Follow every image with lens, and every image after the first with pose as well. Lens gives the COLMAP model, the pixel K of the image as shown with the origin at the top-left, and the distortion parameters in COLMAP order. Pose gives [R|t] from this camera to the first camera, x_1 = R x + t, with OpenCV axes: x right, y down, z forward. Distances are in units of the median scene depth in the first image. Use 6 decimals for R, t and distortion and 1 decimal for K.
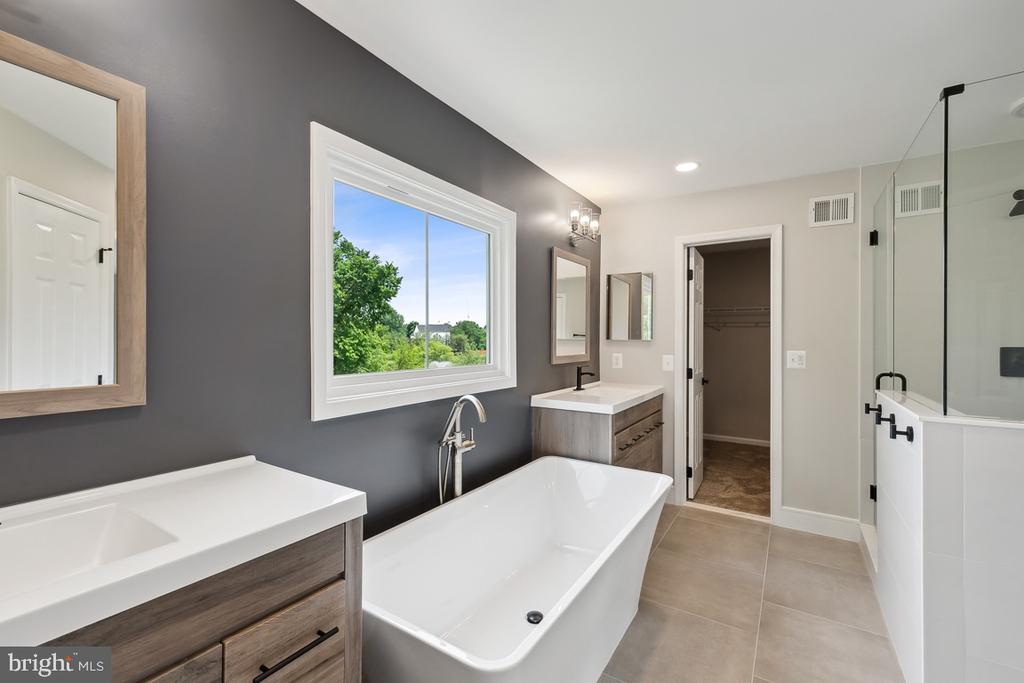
lens RADIAL K [[449.1, 0, 511.8], [0, 449.1, 341.5], [0, 0, 1]] dist [0.013818, -0.001463]
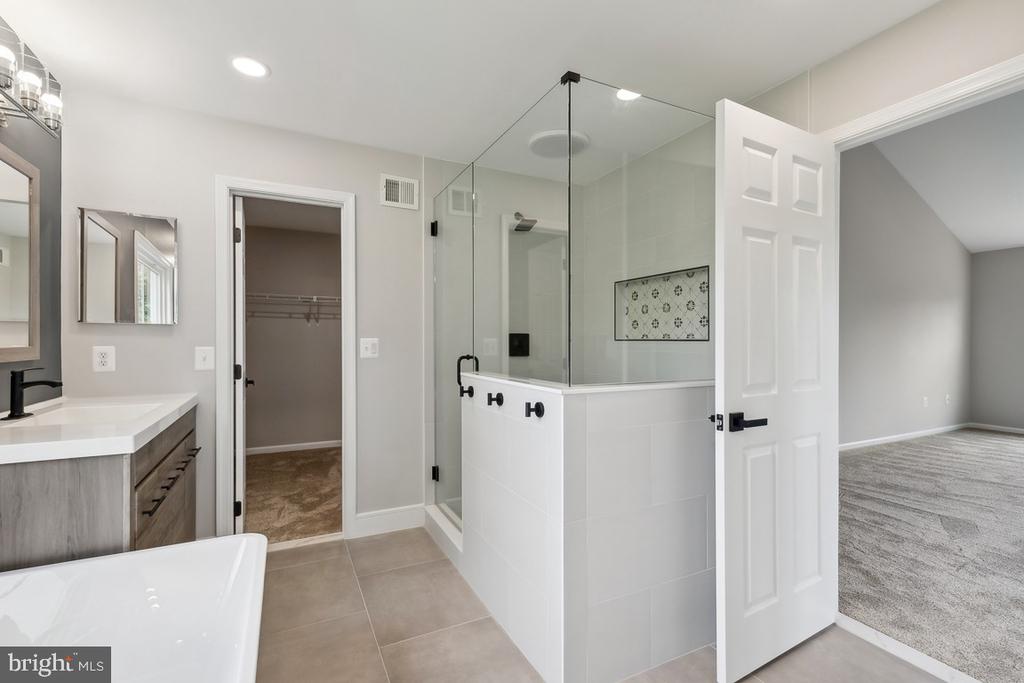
lens RADIAL K [[449.1, 0, 502.3], [0, 449.1, 345.1], [0, 0, 1]] dist [0.013818, -0.001463]
pose [[0.514257, -0.007971, 0.857599, -0.006714], [0.004941, 0.999968, 0.006331, 0.029190], [-0.857622, 0.000982, 0.514280, 0.298880]]
